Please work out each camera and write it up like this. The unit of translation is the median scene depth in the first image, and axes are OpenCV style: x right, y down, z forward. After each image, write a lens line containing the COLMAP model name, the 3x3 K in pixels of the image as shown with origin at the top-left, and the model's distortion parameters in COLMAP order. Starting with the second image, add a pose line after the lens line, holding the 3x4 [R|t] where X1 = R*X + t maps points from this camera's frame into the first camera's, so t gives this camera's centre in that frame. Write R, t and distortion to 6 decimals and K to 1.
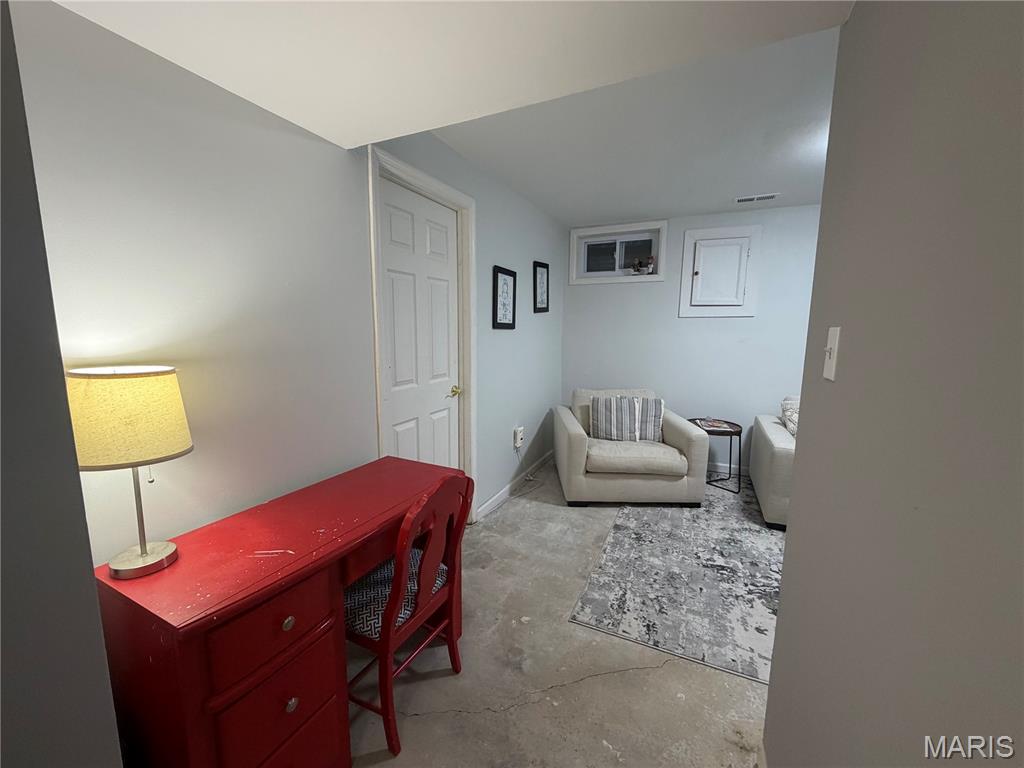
lens RADIAL K [[408.4, 0, 509.6], [0, 408.4, 385.1], [0, 0, 1]] dist [0.002850, -0.000154]
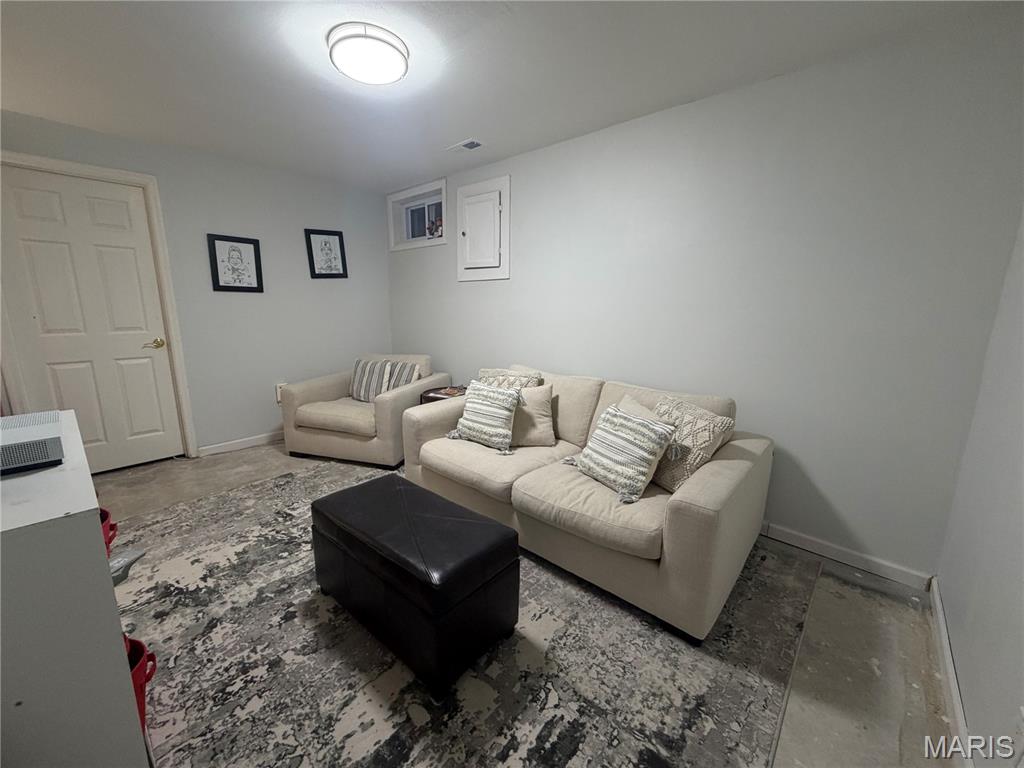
lens RADIAL K [[408.4, 0, 509.6], [0, 408.4, 385.1], [0, 0, 1]] dist [0.002850, -0.000154]
pose [[0.957401, 0.057477, -0.282985, 1.015068], [-0.043053, 0.997449, 0.056933, 0.021013], [0.285535, -0.042324, 0.957433, 0.130286]]
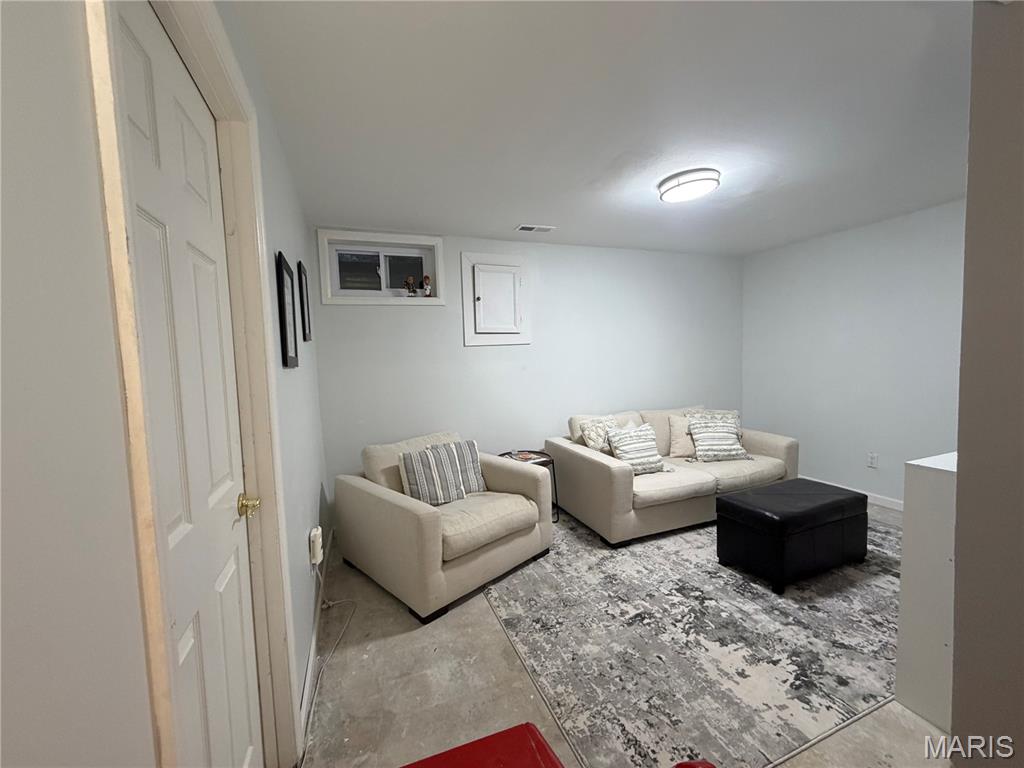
lens RADIAL K [[408.4, 0, 509.6], [0, 408.4, 385.1], [0, 0, 1]] dist [0.002850, -0.000154]
pose [[0.691301, -0.081256, 0.717984, -0.209981], [0.143328, 0.989333, -0.026036, -0.053956], [-0.708209, 0.120906, 0.695573, 0.392751]]
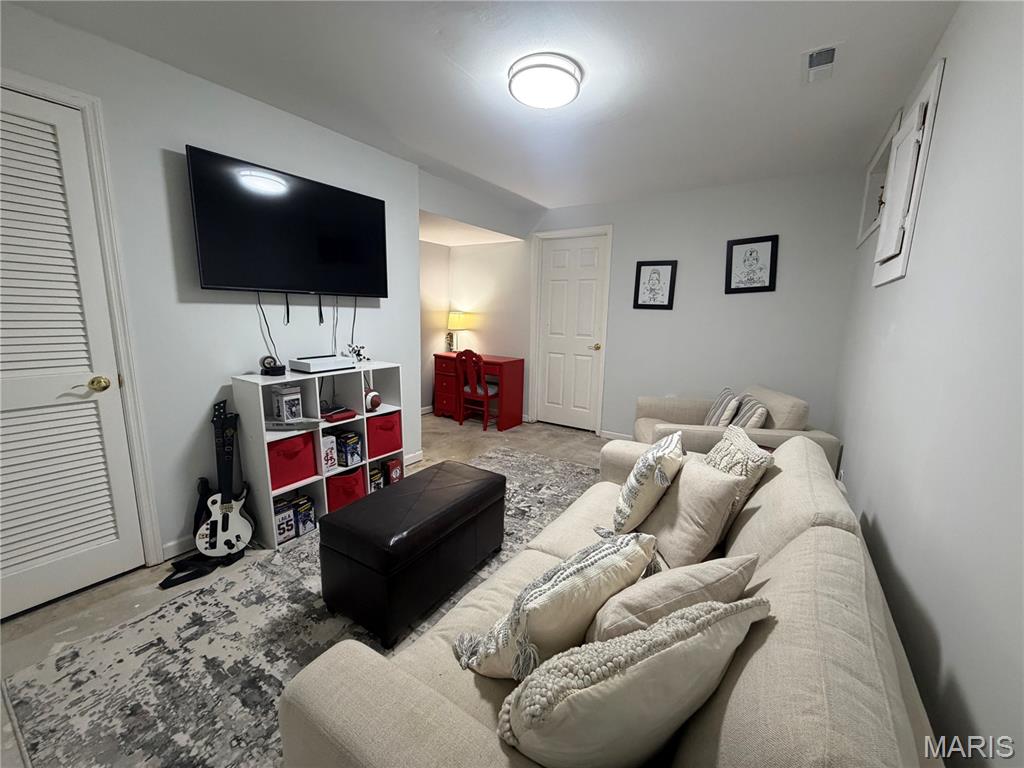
lens RADIAL K [[408.4, 0, 509.6], [0, 408.4, 385.1], [0, 0, 1]] dist [0.002850, -0.000154]
pose [[-0.152404, 0.164616, -0.974513, 1.310056], [-0.166041, 0.967751, 0.189441, -0.075930], [0.974271, 0.190681, -0.120156, 0.760600]]
